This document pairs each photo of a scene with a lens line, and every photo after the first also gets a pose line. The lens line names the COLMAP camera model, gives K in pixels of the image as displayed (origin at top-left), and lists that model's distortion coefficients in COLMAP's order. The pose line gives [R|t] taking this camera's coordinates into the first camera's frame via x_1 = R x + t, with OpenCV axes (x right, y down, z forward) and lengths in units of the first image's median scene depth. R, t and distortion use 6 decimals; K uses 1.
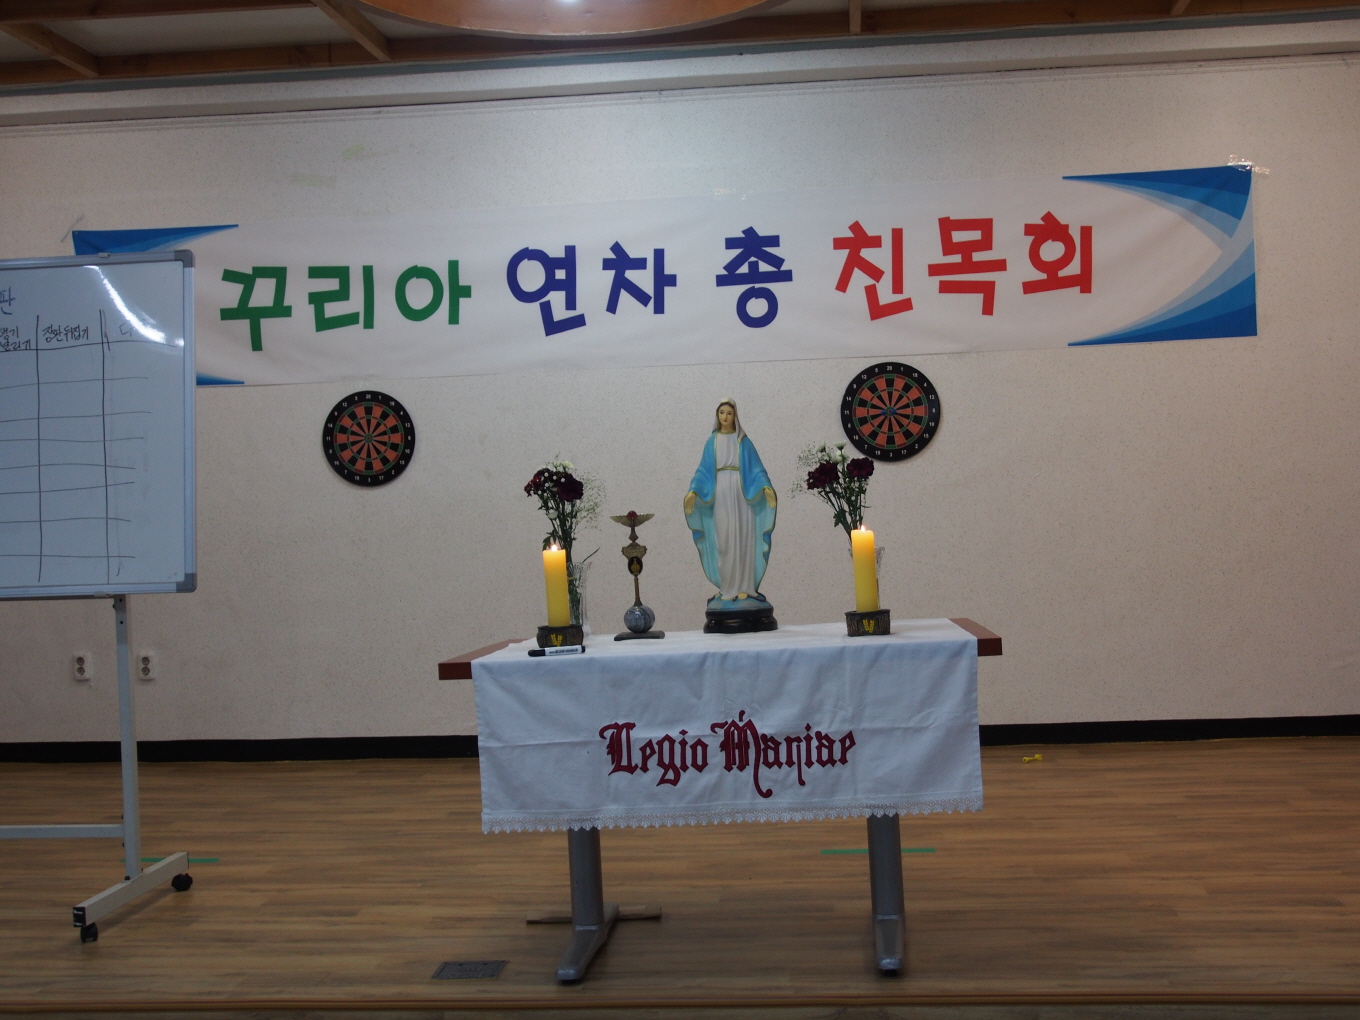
lens RADIAL K [[1522.0, 0, 704.0], [0, 1522.0, 528.1], [0, 0, 1]] dist [-0.015444, 0.011404]
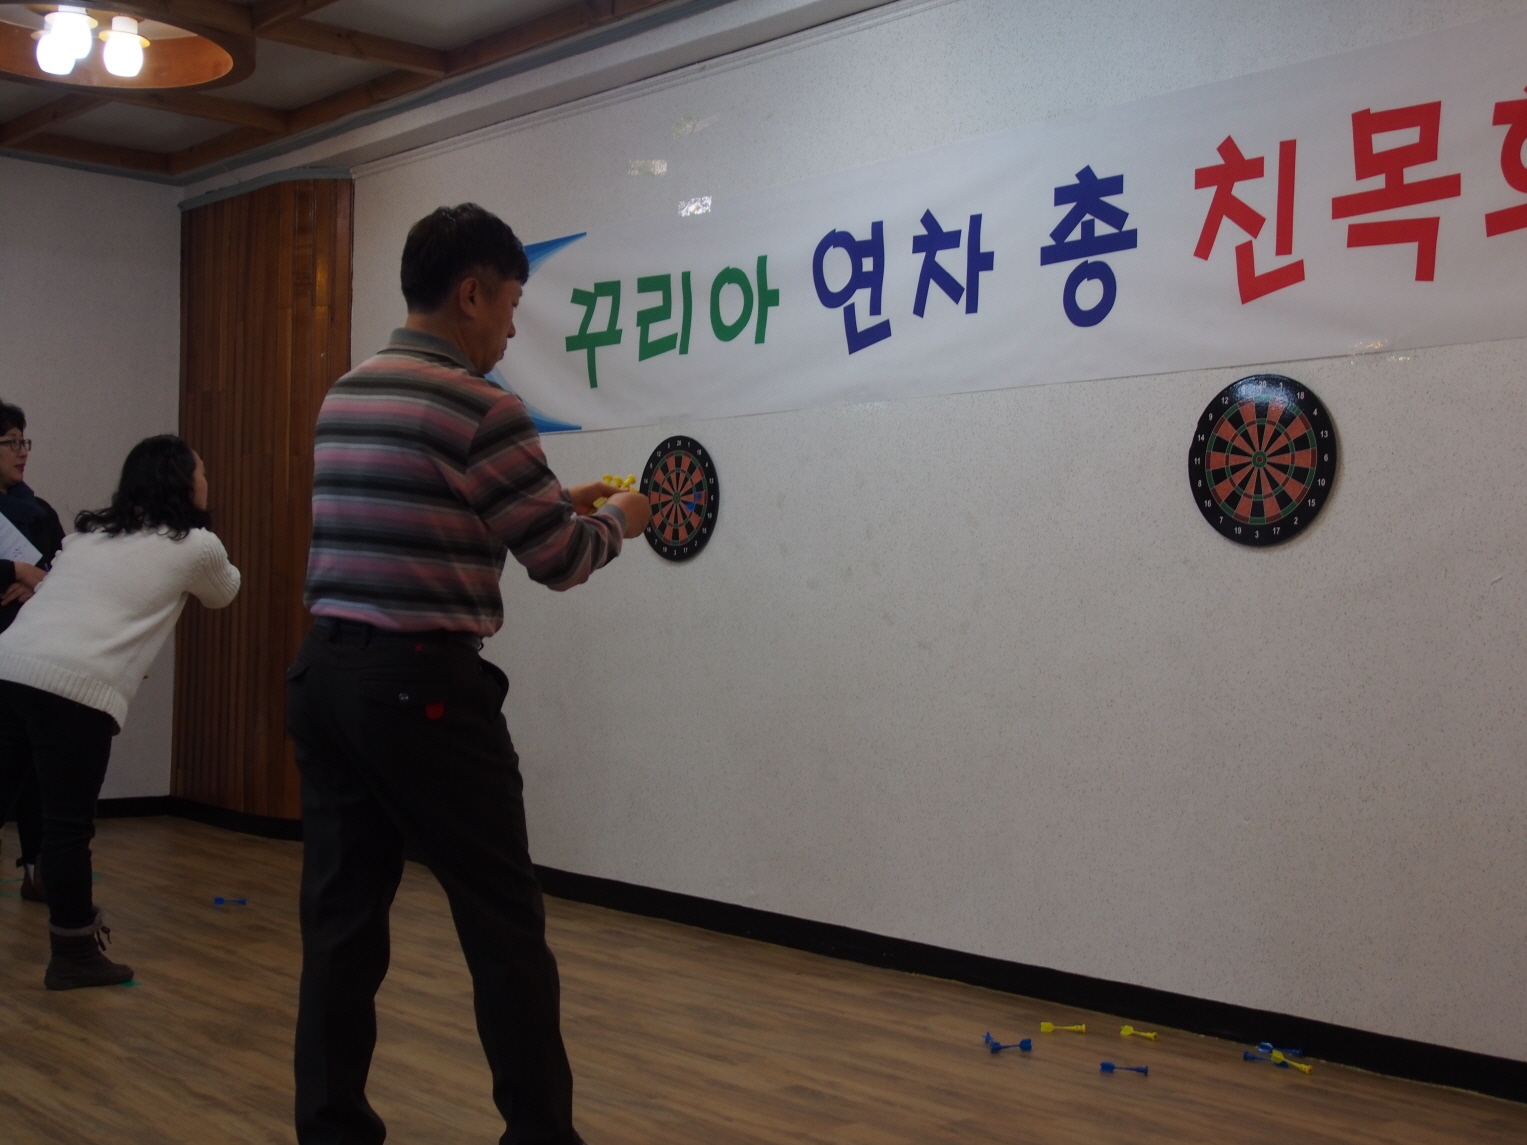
lens RADIAL K [[1920.1, 0, 722.6], [0, 1920.1, 605.0], [0, 0, 1]] dist [-0.014423, 0.036178]
pose [[0.719244, 0.048469, -0.693065, 0.481860], [-0.058361, 0.998253, 0.009247, -0.016311], [0.692302, 0.033797, 0.720816, 0.335362]]
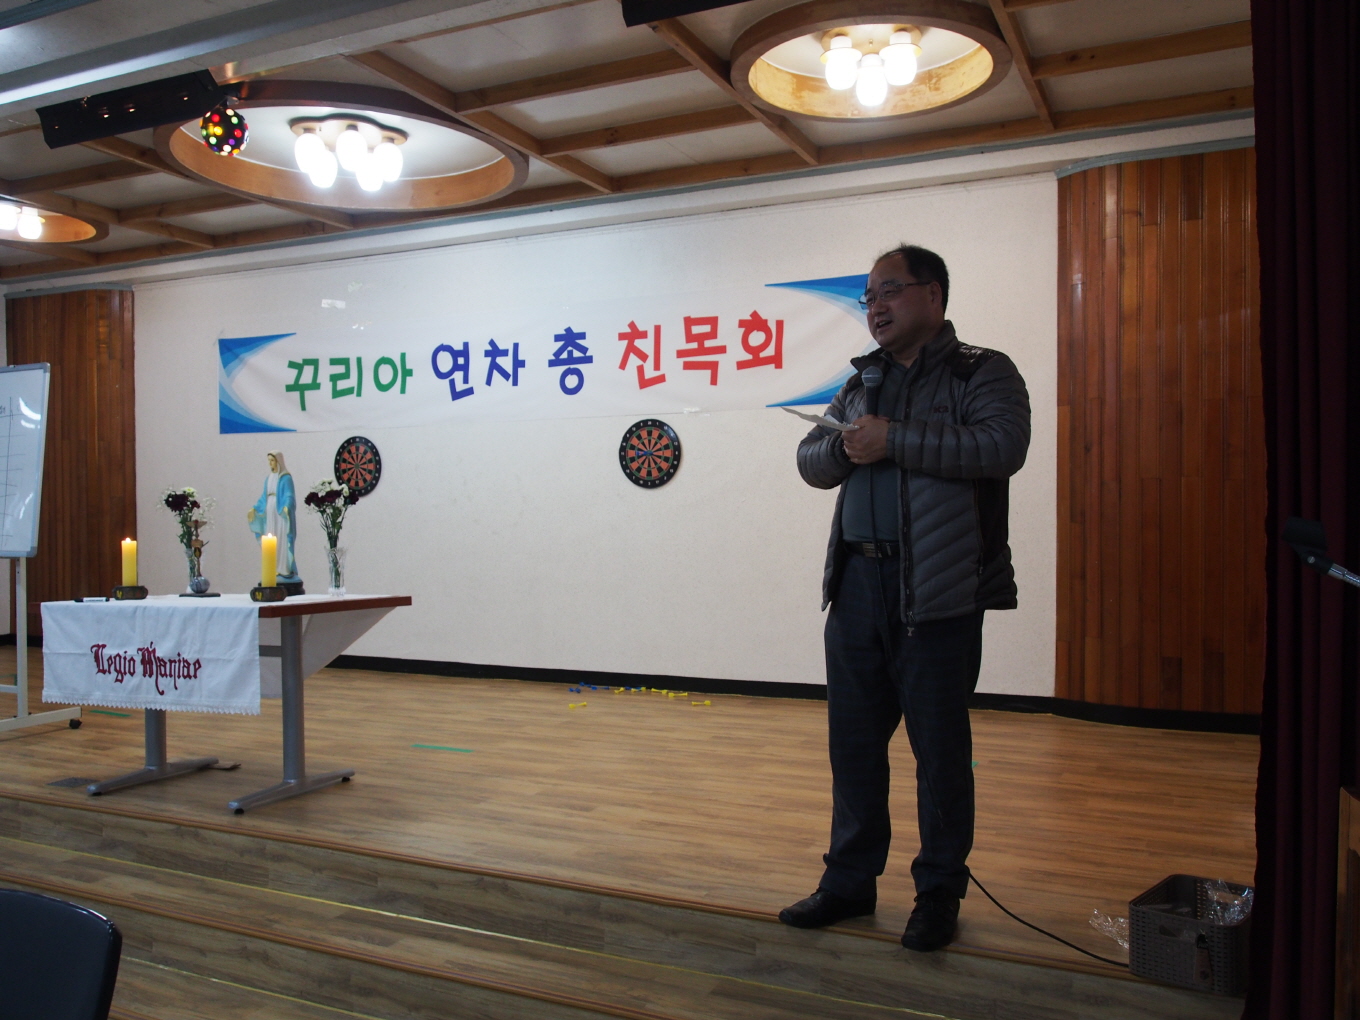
lens RADIAL K [[1115.6, 0, 674.6], [0, 1115.6, 513.6], [0, 0, 1]] dist [-0.020496, 0.008862]
pose [[0.941500, 0.029558, -0.335714, 0.496733], [-0.032139, 0.999481, -0.002135, -0.018534], [0.335476, 0.012799, 0.941962, 0.022339]]
